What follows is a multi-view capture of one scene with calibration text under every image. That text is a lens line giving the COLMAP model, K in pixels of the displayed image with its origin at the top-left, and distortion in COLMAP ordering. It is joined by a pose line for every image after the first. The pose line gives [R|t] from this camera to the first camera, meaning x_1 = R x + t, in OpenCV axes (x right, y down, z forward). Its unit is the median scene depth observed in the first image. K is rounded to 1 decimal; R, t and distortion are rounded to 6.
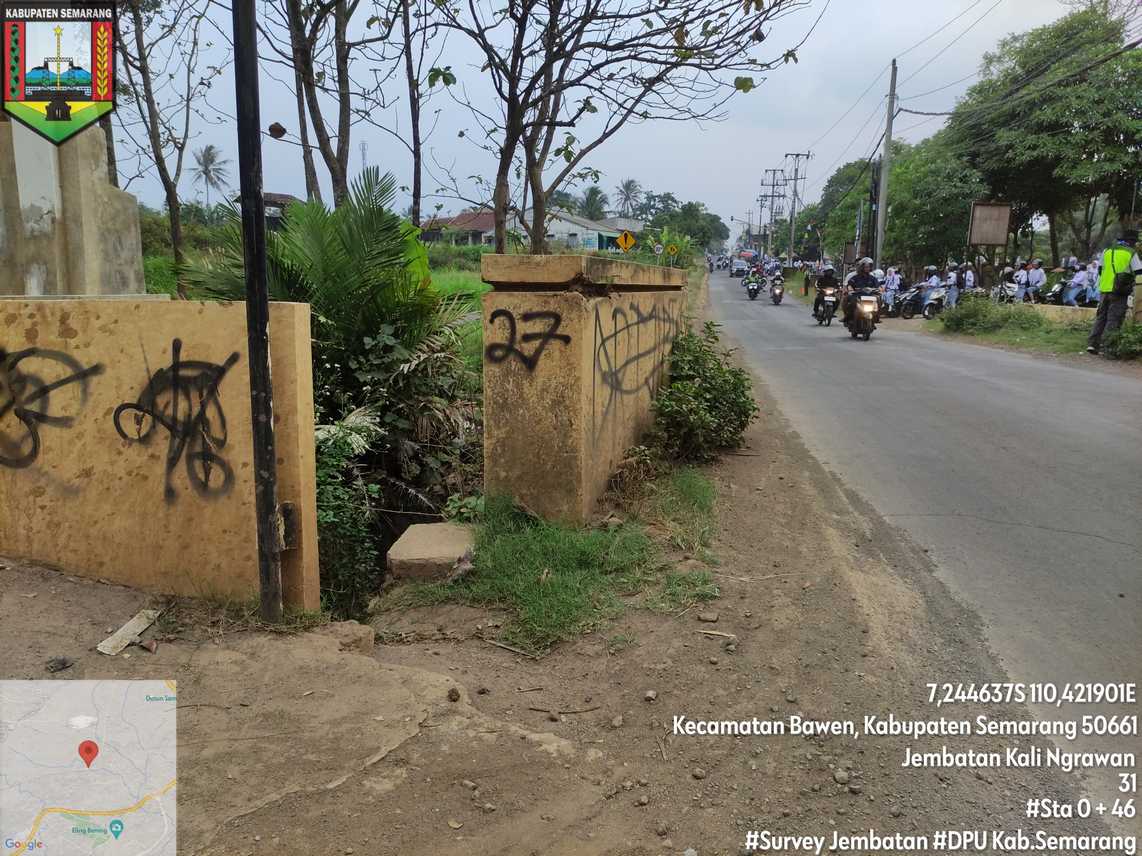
lens RADIAL K [[809.0, 0, 571.0], [0, 809.0, 428.0], [0, 0, 1]] dist [0.047919, -0.062946]
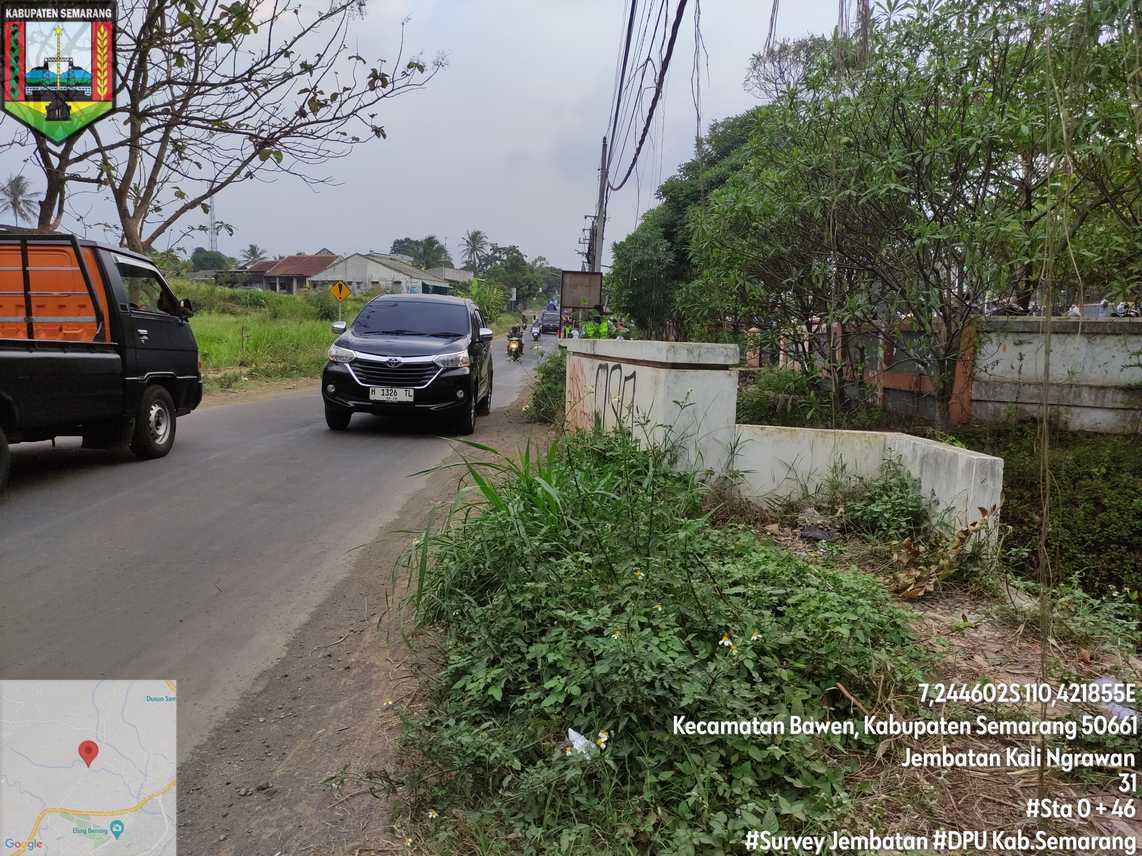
lens RADIAL K [[807.5, 0, 582.7], [0, 807.5, 430.4], [0, 0, 1]] dist [0.046474, -0.063513]
pose [[0.986058, 0.004859, 0.166333, 0.457004], [0.004404, 0.998461, -0.055276, 0.009204], [-0.166346, 0.055238, 0.984519, -0.125464]]
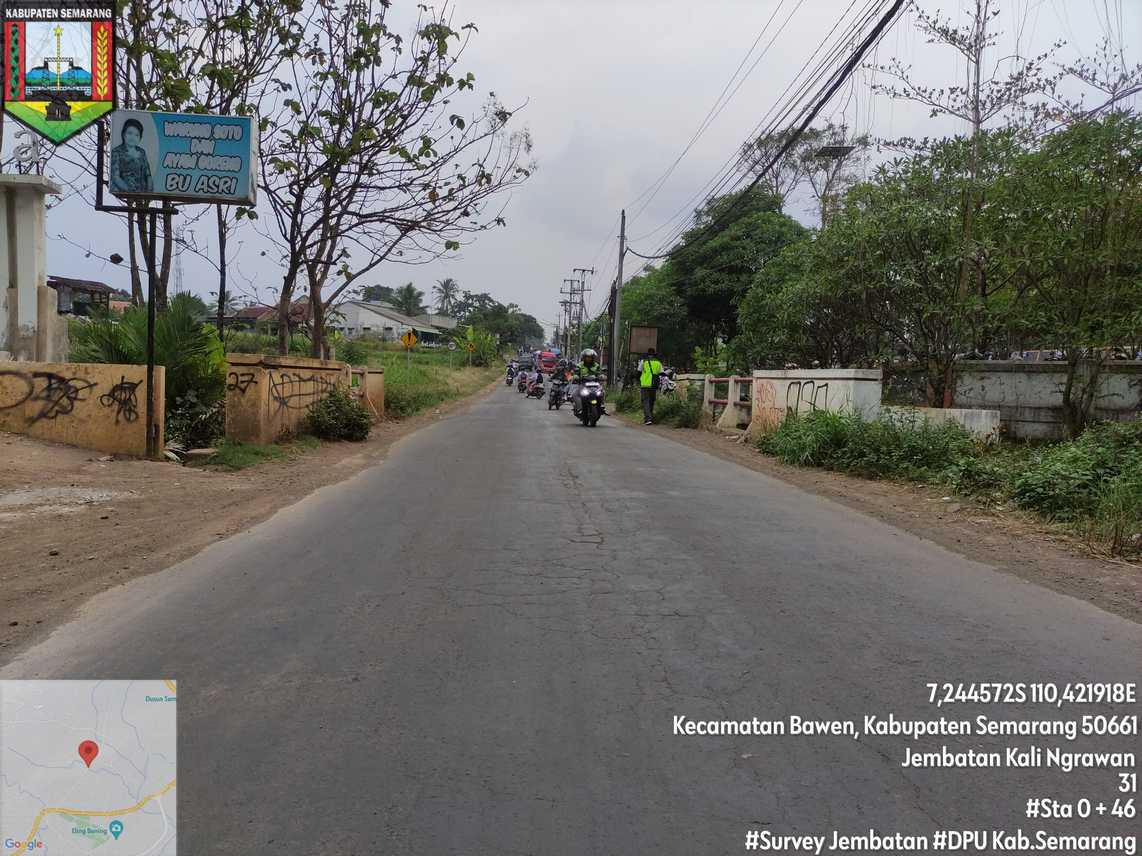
lens RADIAL K [[809.0, 0, 571.0], [0, 809.0, 428.0], [0, 0, 1]] dist [0.047919, -0.062946]
pose [[0.977901, 0.012928, 0.208670, 0.119826], [0.010797, 0.993632, -0.112156, 0.095608], [-0.208791, 0.111930, 0.971534, -0.501918]]
